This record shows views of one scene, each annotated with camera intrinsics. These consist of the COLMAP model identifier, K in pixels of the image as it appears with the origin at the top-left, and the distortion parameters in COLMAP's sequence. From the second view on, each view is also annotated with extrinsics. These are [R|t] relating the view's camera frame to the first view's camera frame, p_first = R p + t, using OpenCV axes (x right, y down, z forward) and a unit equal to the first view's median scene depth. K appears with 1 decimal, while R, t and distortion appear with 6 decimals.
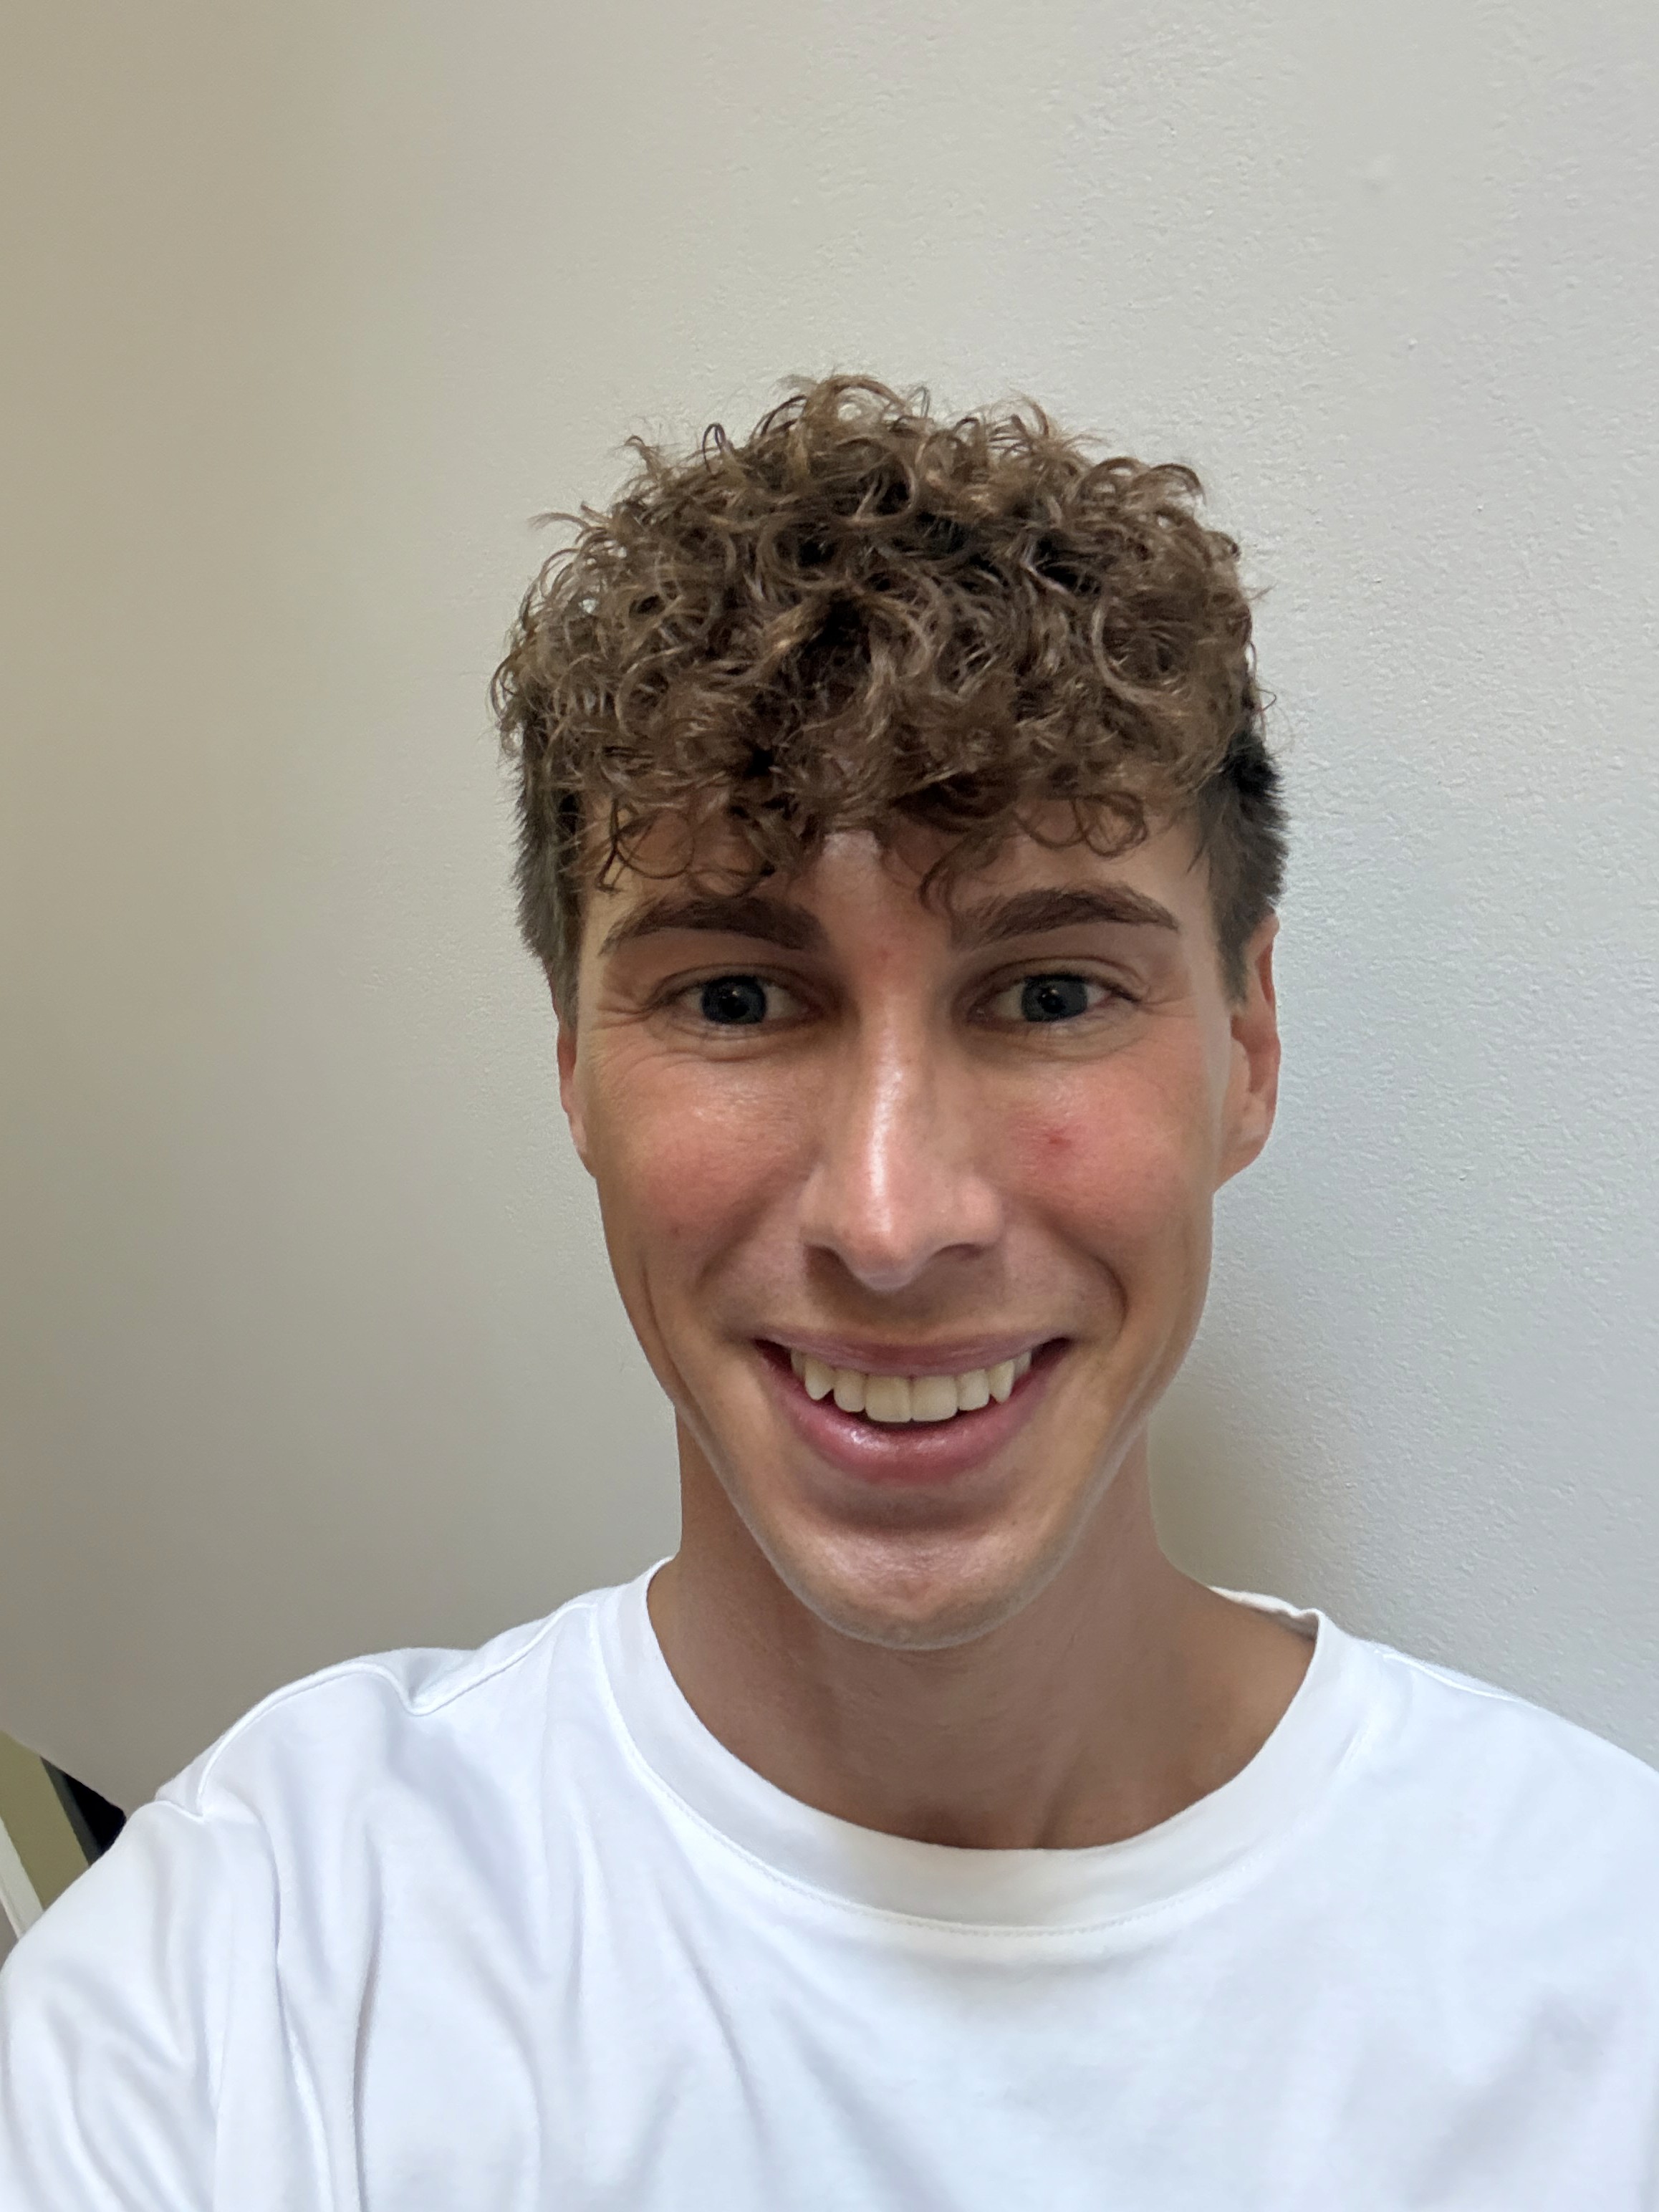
lens RADIAL K [[1889.1, 0, 829.5], [0, 1889.1, 1106.0], [0, 0, 1]] dist [0.159892, -0.206909]
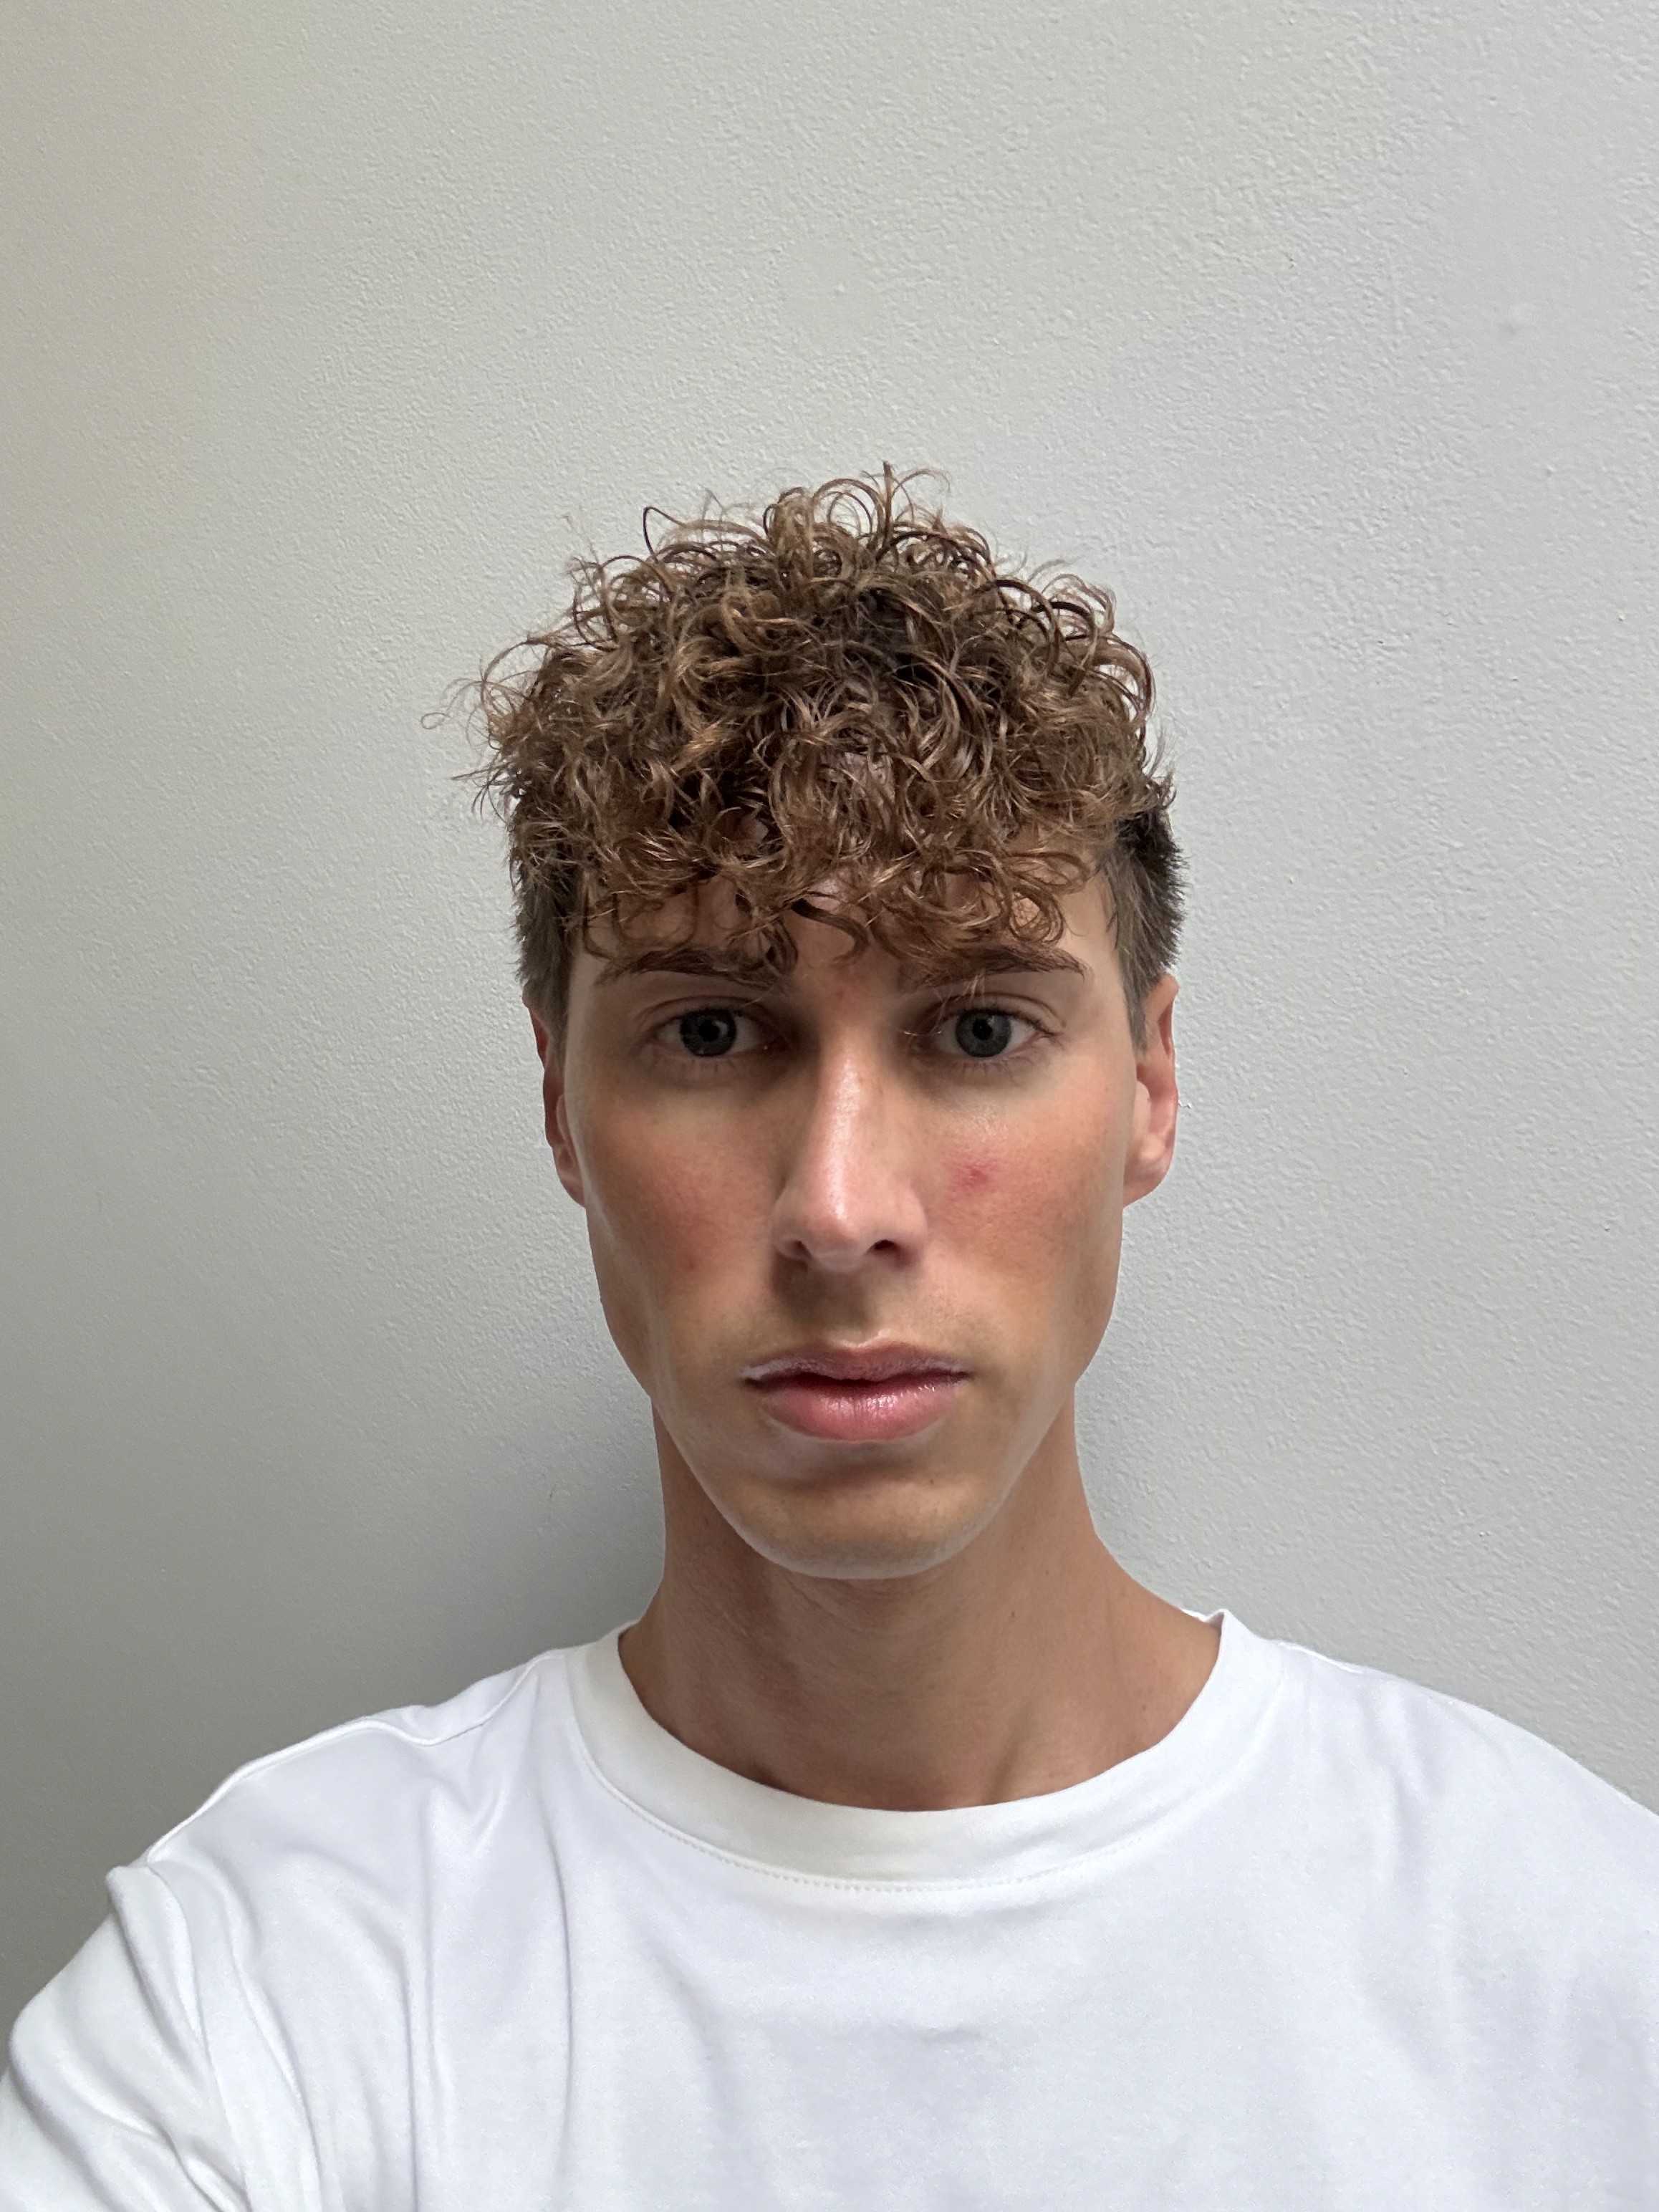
lens RADIAL K [[1889.1, 0, 829.5], [0, 1889.1, 1106.0], [0, 0, 1]] dist [0.159892, -0.206909]
pose [[0.948214, 0.009149, 0.317499, -0.415066], [0.019362, 0.996061, -0.086529, 0.052955], [-0.317041, 0.088196, 0.944302, 0.112312]]
